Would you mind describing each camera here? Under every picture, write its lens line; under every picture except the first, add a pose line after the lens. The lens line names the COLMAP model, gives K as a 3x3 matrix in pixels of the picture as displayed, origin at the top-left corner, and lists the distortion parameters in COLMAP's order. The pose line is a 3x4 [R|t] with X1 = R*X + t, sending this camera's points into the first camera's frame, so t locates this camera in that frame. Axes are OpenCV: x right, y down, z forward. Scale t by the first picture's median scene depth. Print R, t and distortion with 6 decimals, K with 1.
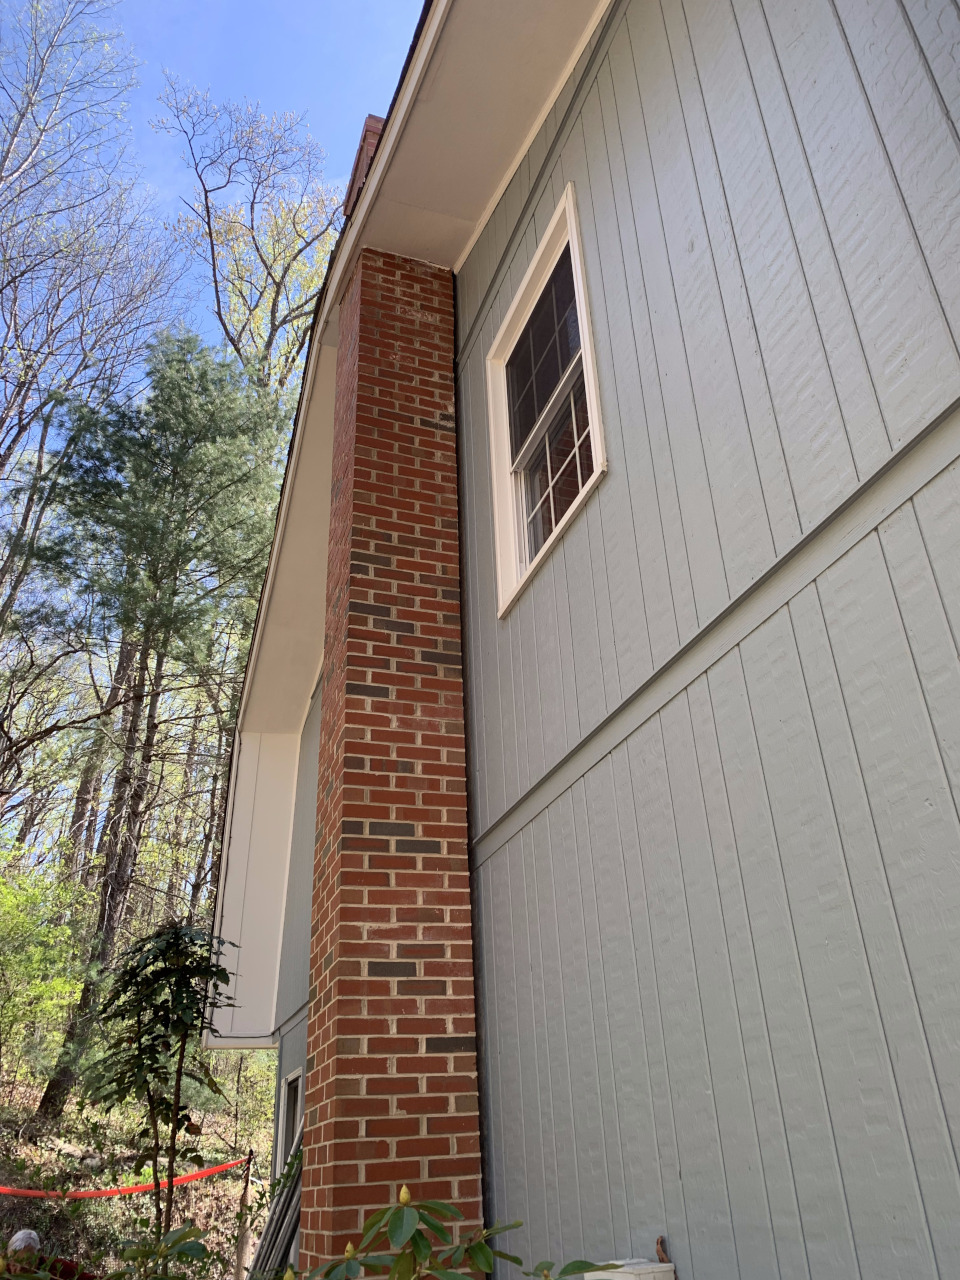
lens RADIAL K [[974.3, 0, 489.3], [0, 974.3, 646.7], [0, 0, 1]] dist [0.023260, -0.028084]
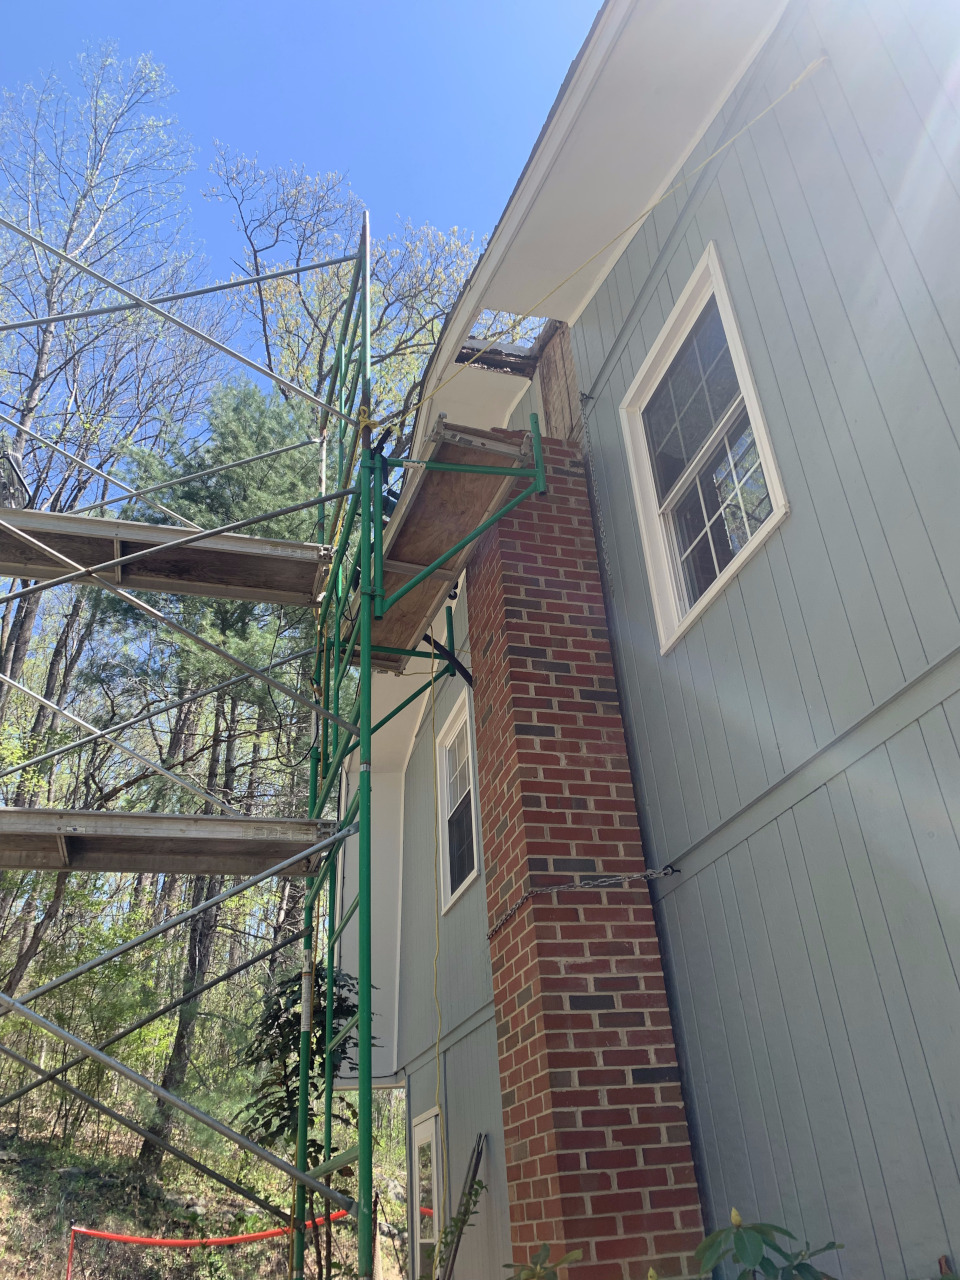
lens RADIAL K [[974.3, 0, 477.3], [0, 974.3, 629.3], [0, 0, 1]] dist [0.023260, -0.028084]
pose [[0.997296, -0.051624, -0.052304, -0.133768], [0.049073, 0.997596, -0.048937, -0.016160], [0.054704, 0.046238, 0.997431, -0.047882]]
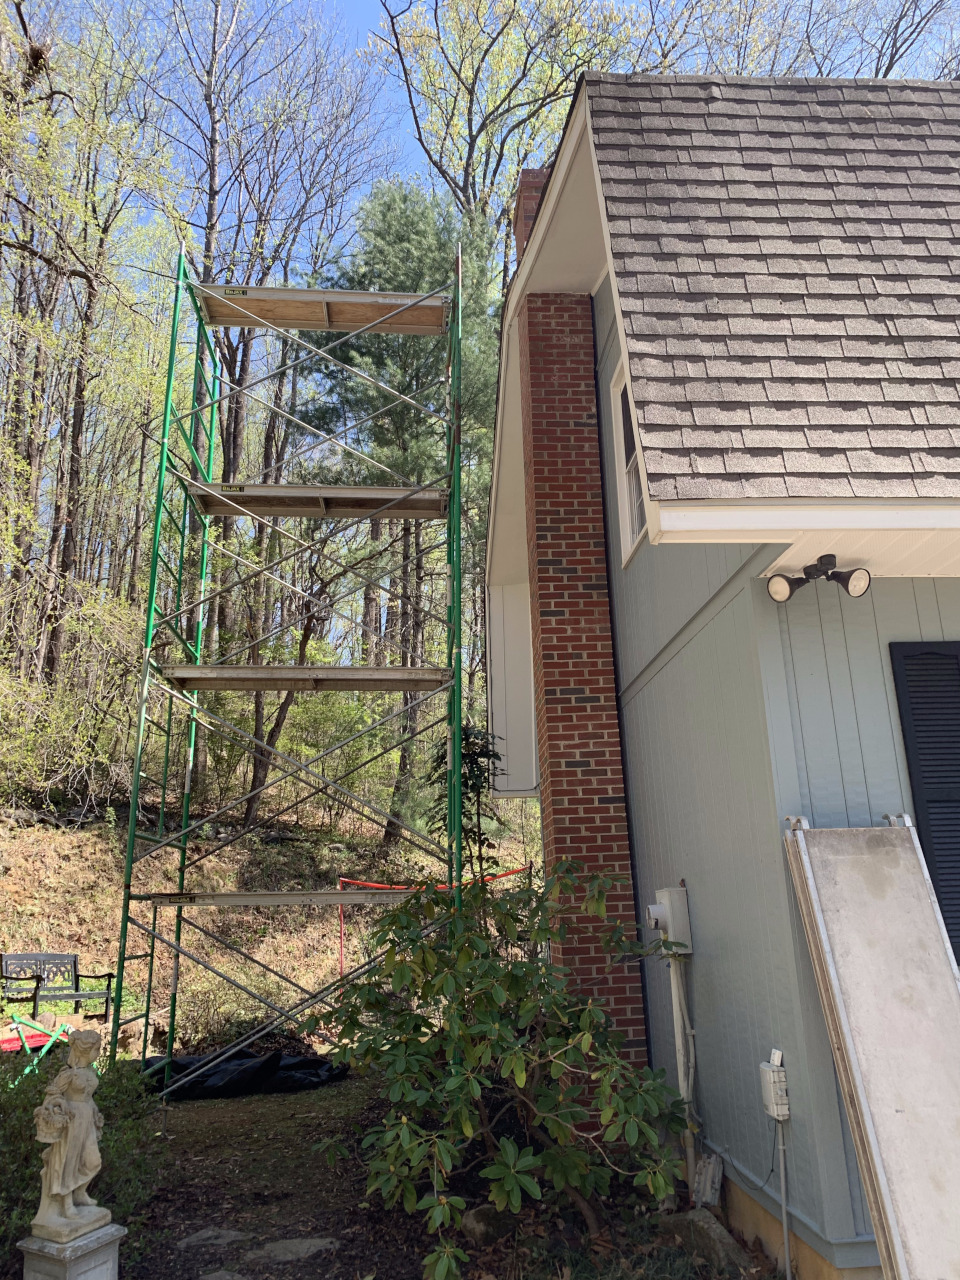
lens RADIAL K [[974.3, 0, 438.0], [0, 974.3, 643.5], [0, 0, 1]] dist [0.023260, -0.028084]
pose [[0.948386, -0.066722, -0.310021, 0.232458], [0.138391, 0.966691, 0.215305, -0.326565], [0.285329, -0.247096, 0.926030, -0.742184]]
